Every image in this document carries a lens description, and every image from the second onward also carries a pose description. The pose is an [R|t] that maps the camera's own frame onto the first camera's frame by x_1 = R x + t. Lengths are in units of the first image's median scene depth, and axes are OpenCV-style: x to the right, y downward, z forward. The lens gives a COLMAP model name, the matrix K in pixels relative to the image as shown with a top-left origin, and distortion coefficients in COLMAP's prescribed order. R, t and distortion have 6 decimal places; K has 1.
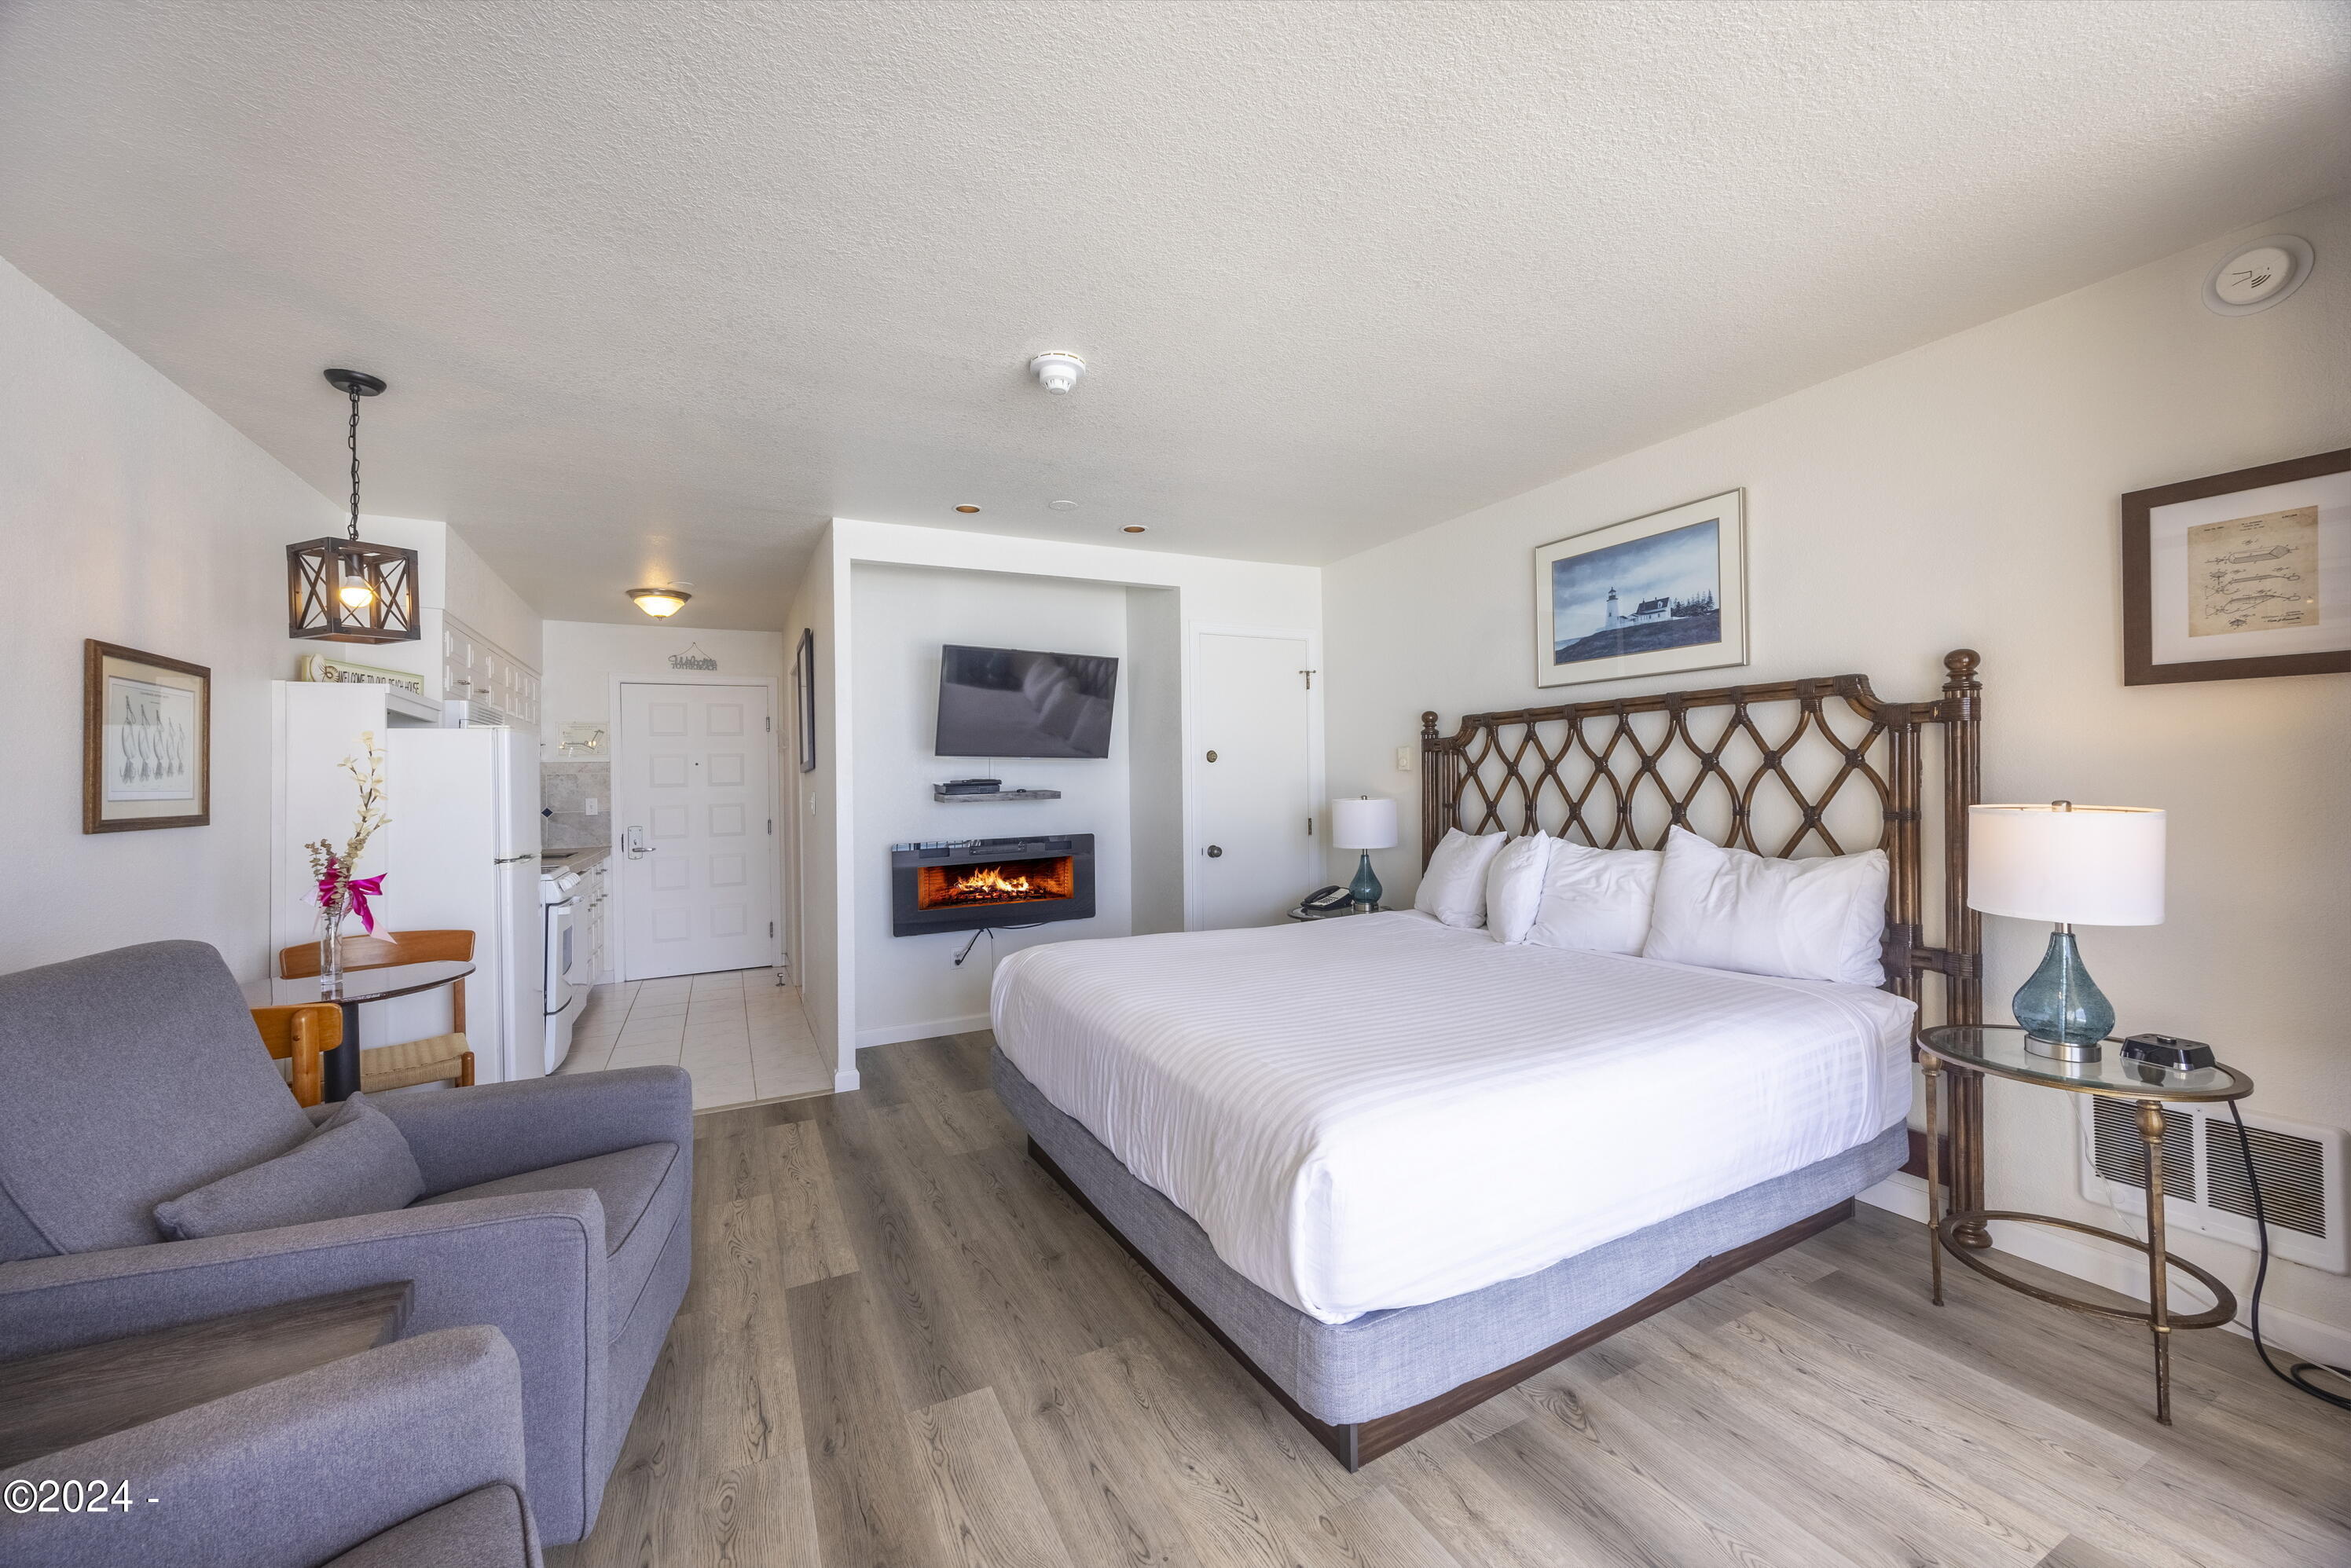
lens RADIAL K [[897.7, 0, 1175.5], [0, 897.7, 784.0], [0, 0, 1]] dist [0.000455, 0.000324]
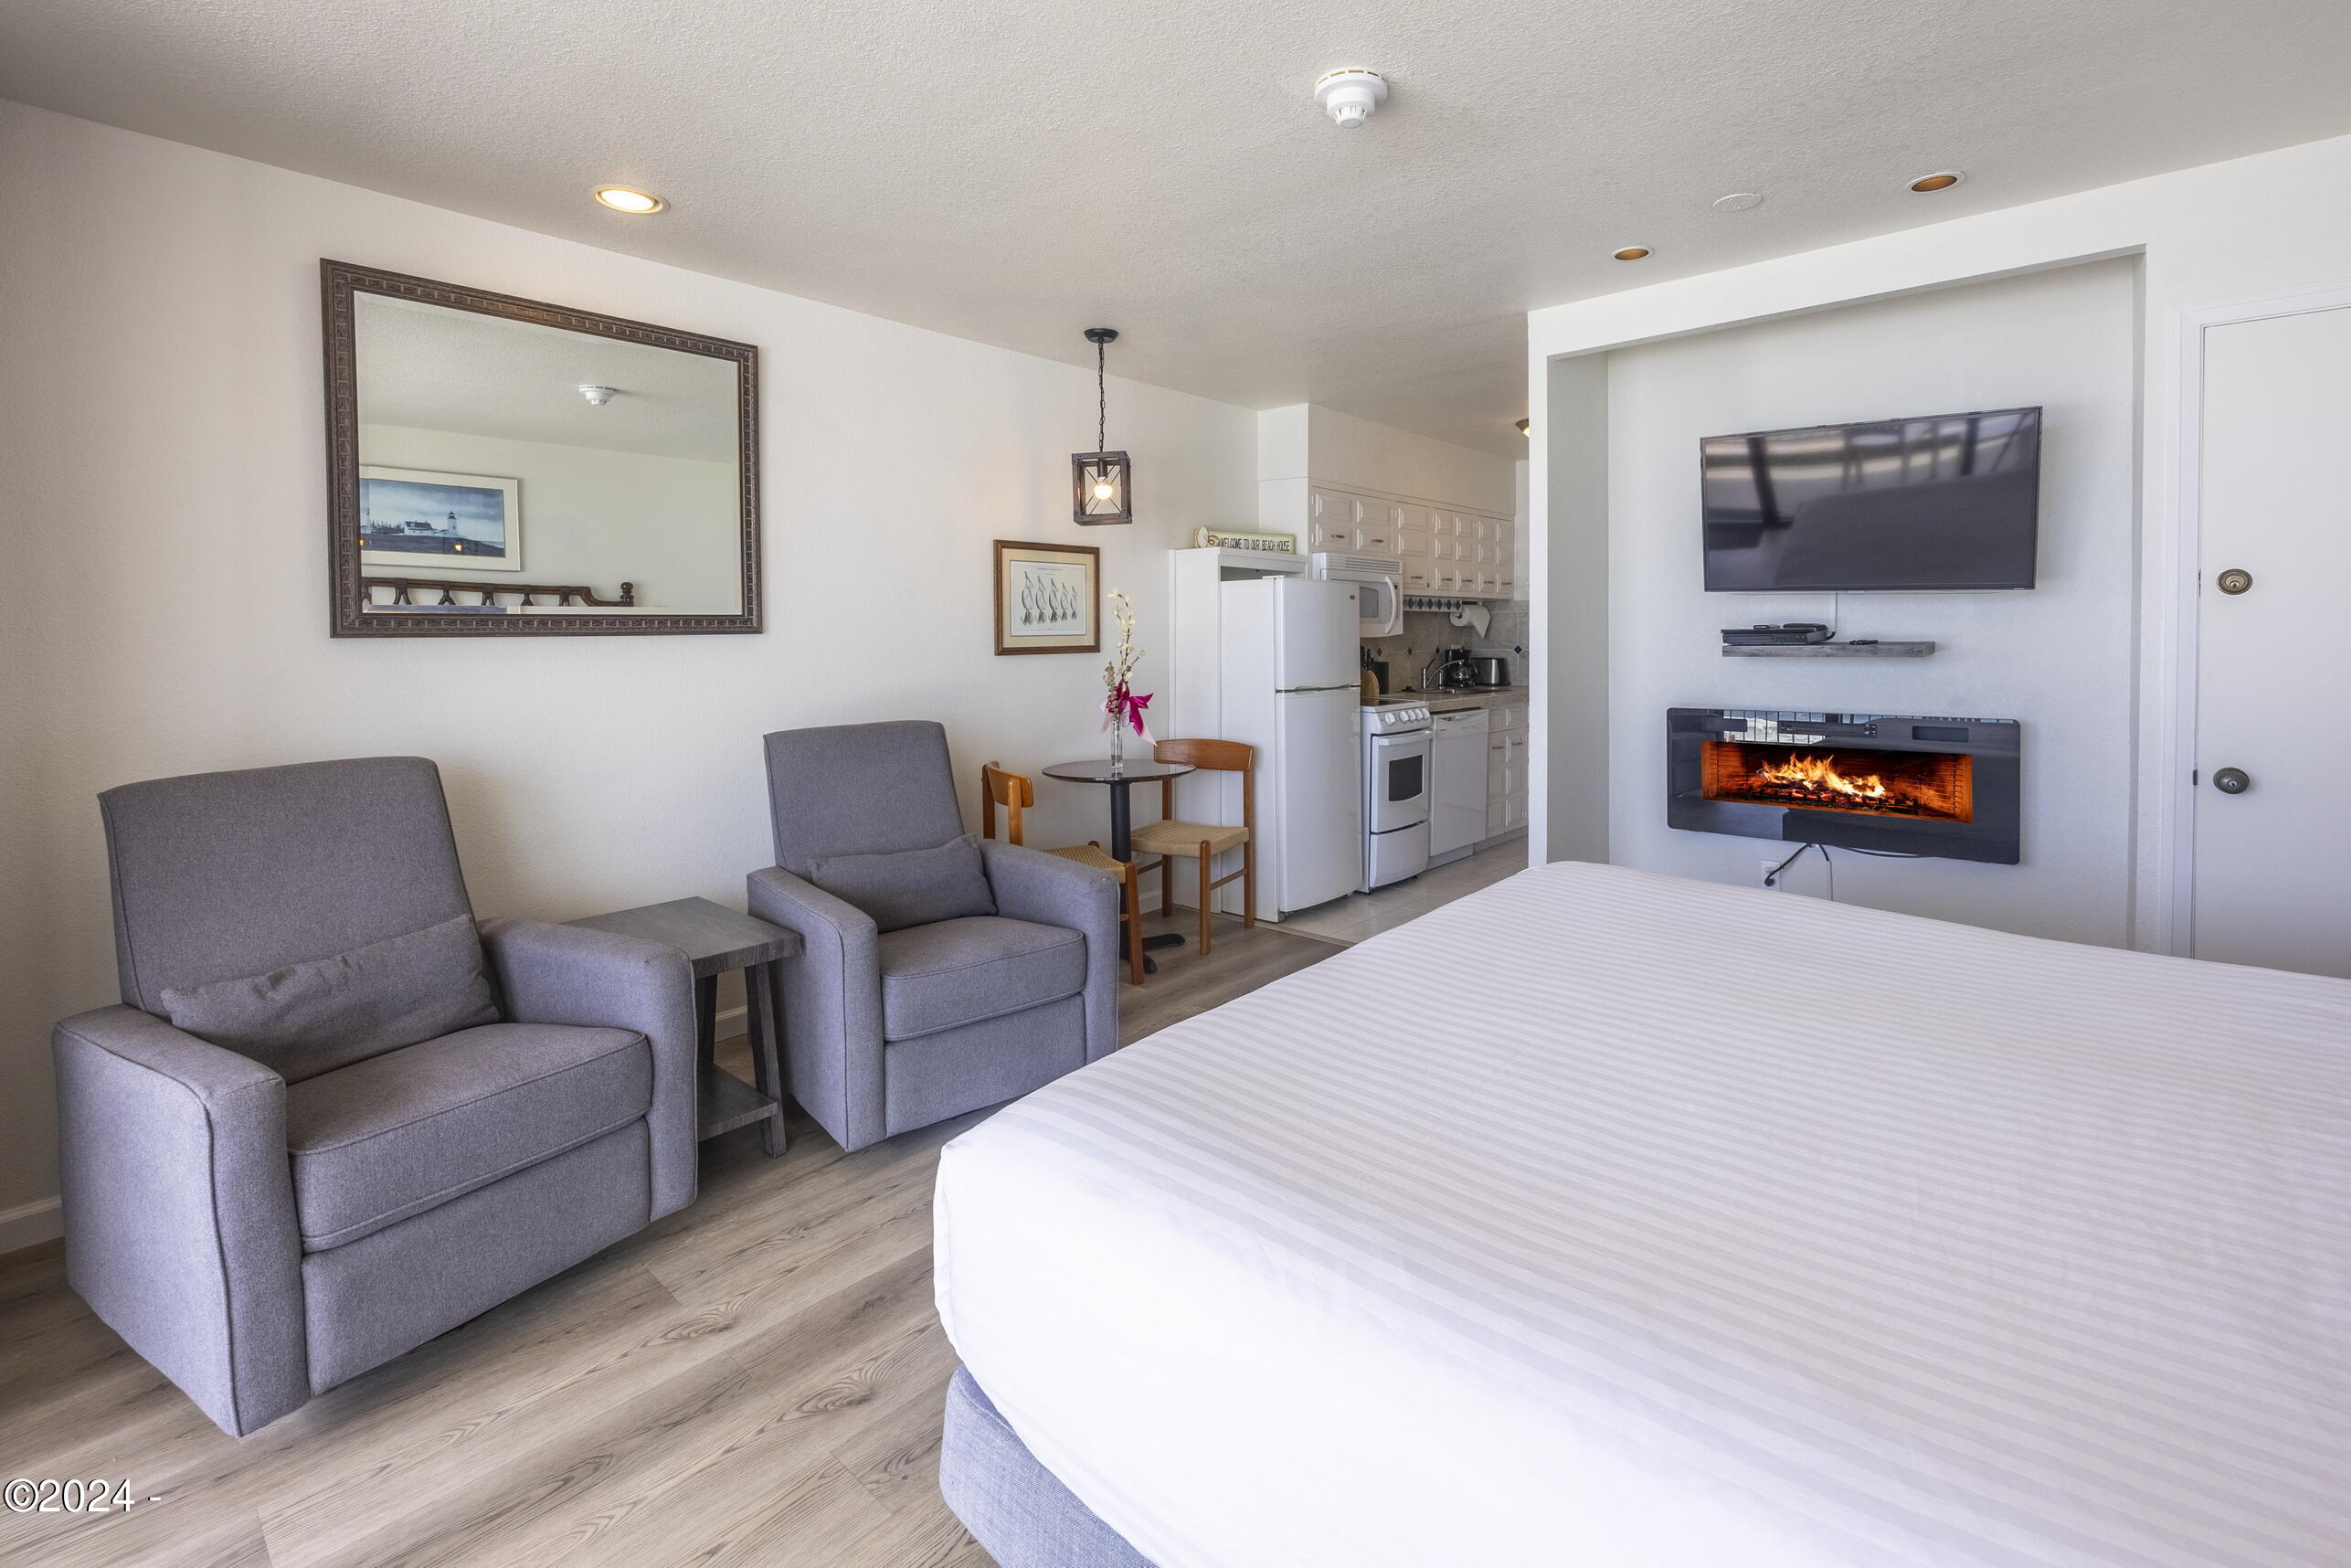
lens RADIAL K [[1001.9, 0, 1175.5], [0, 1001.9, 716.2], [0, 0, 1]] dist [0.000659, 0.000169]
pose [[0.388264, 0.095580, -0.916578, 0.427094], [-0.004754, 0.994801, 0.101723, -0.015648], [0.921536, -0.035138, 0.386700, 0.372513]]
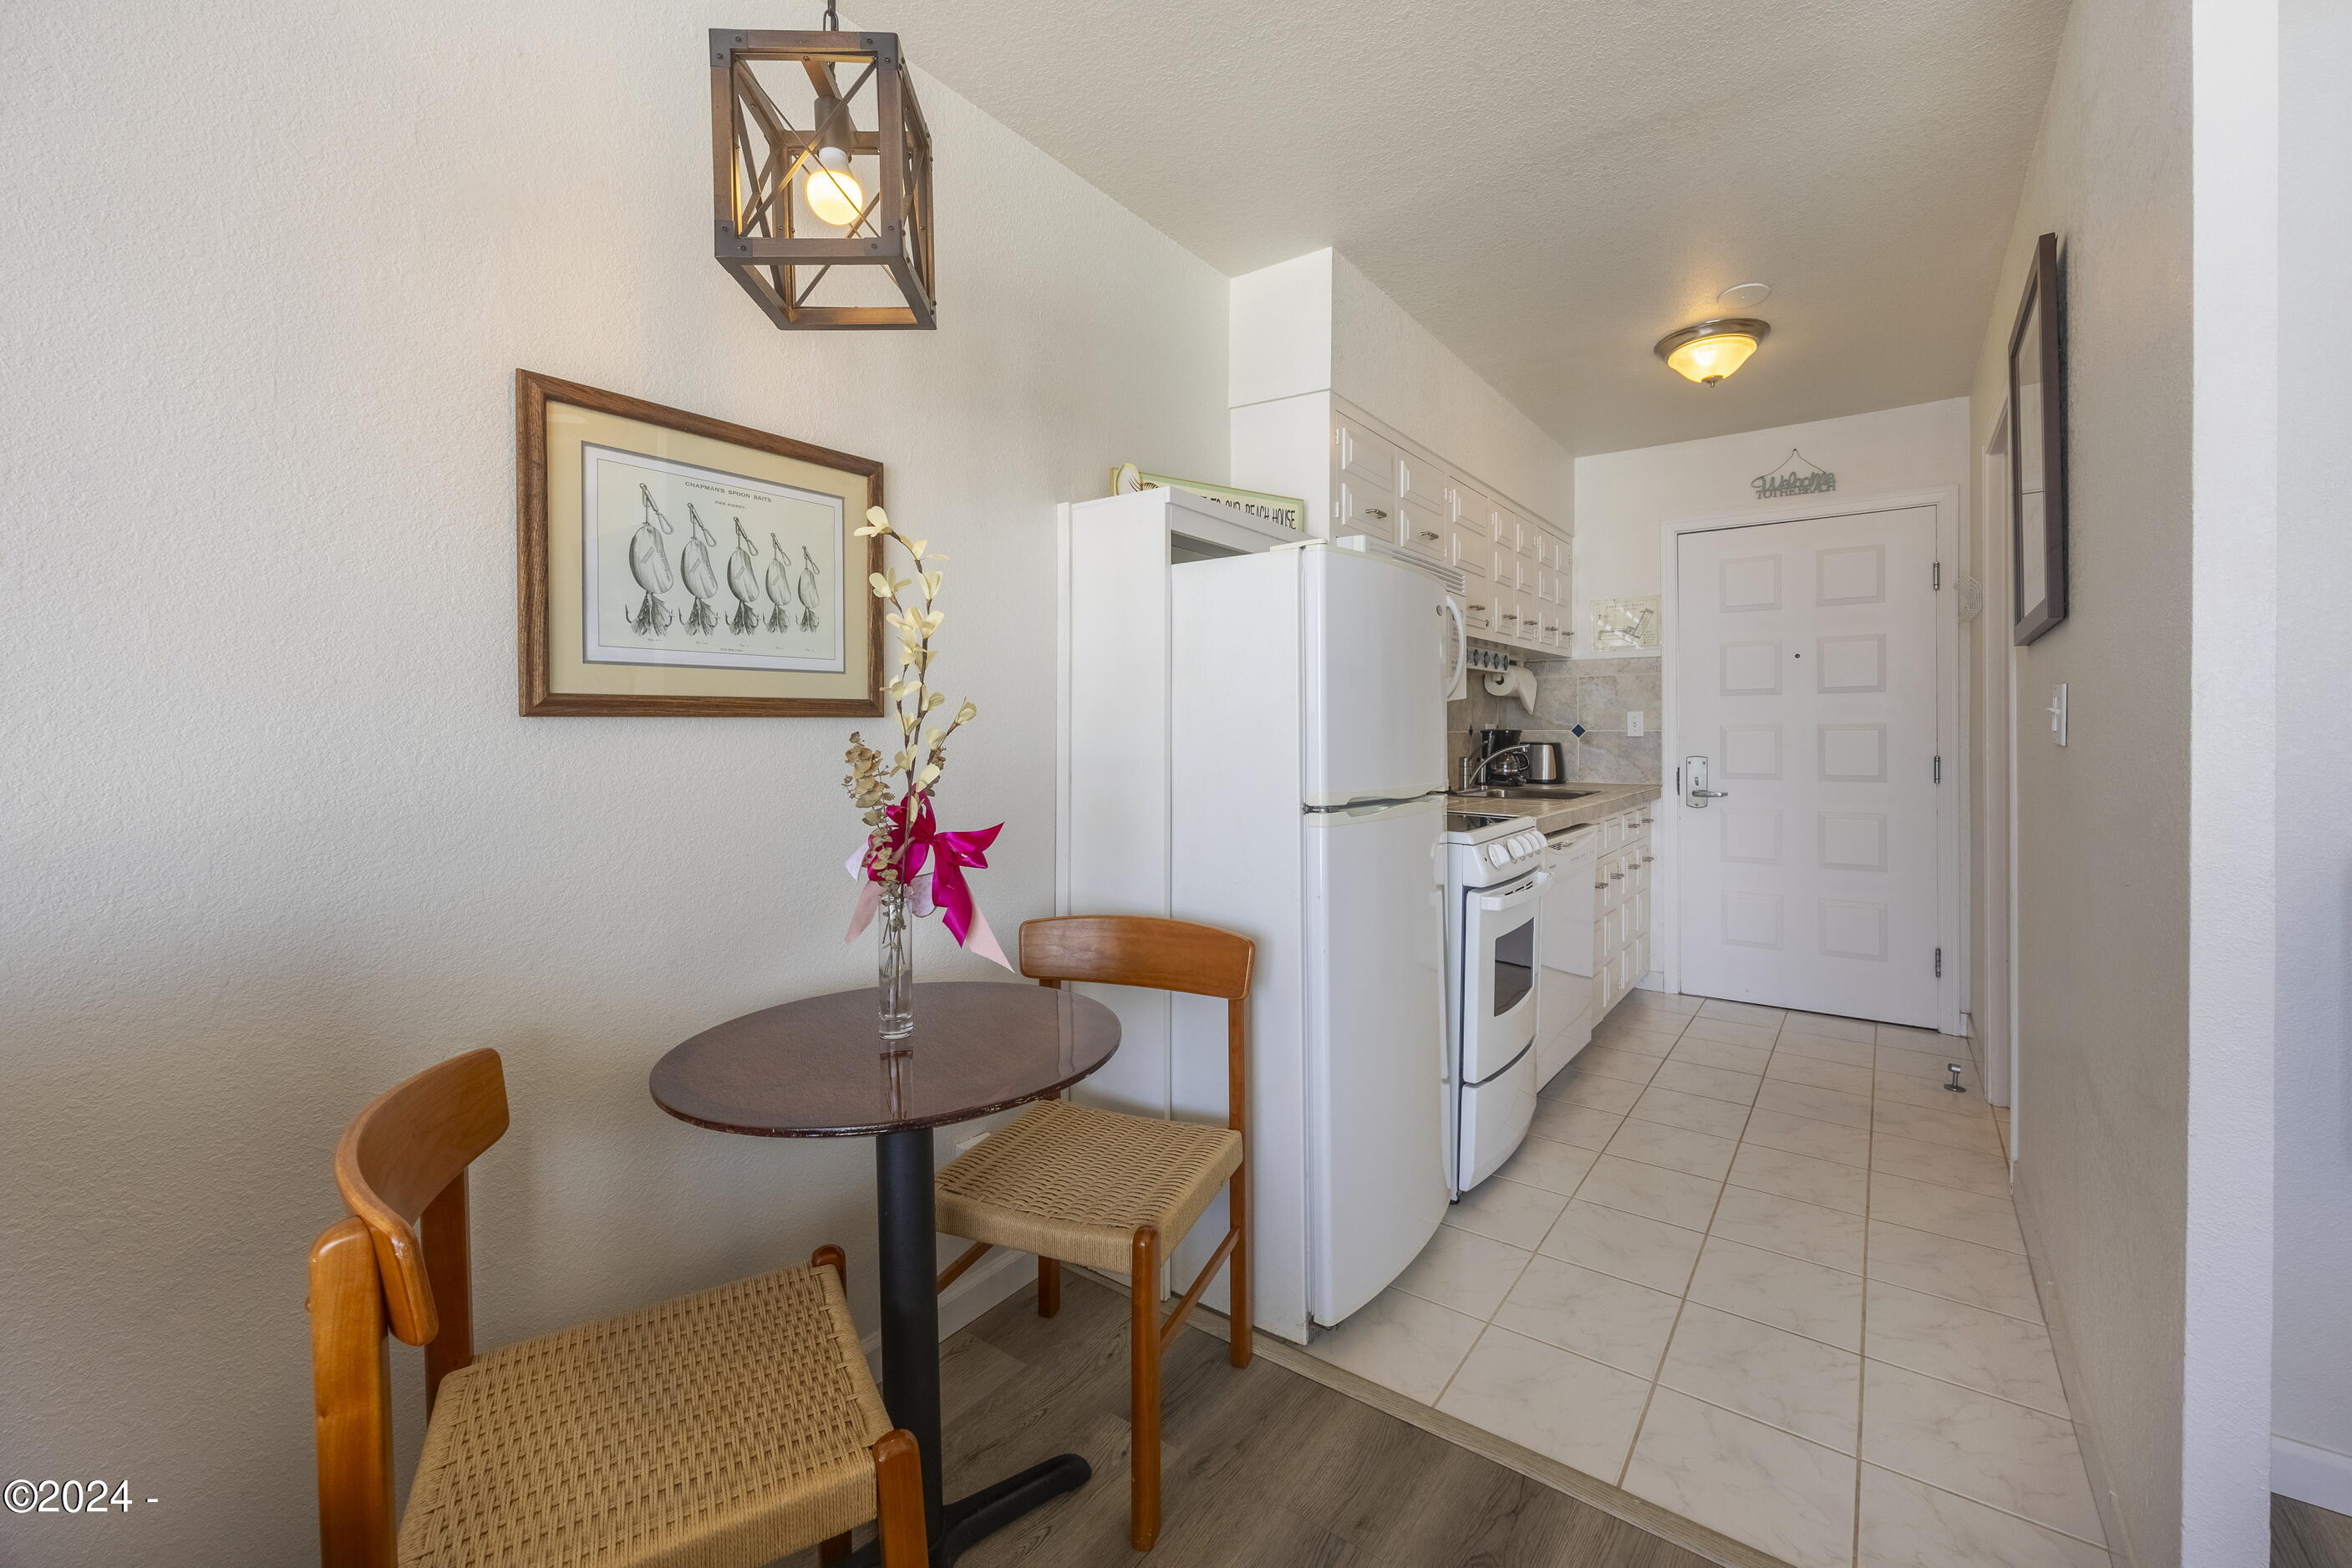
lens RADIAL K [[1002.3, 0, 1176.0], [0, 1002.3, 716.2], [0, 0, 1]] dist [0.000659, 0.000169]
pose [[0.469501, 0.012205, -0.882847, -0.297272], [-0.007729, 0.999923, 0.009713, 0.029661], [0.882898, 0.002263, 0.469559, 0.688197]]
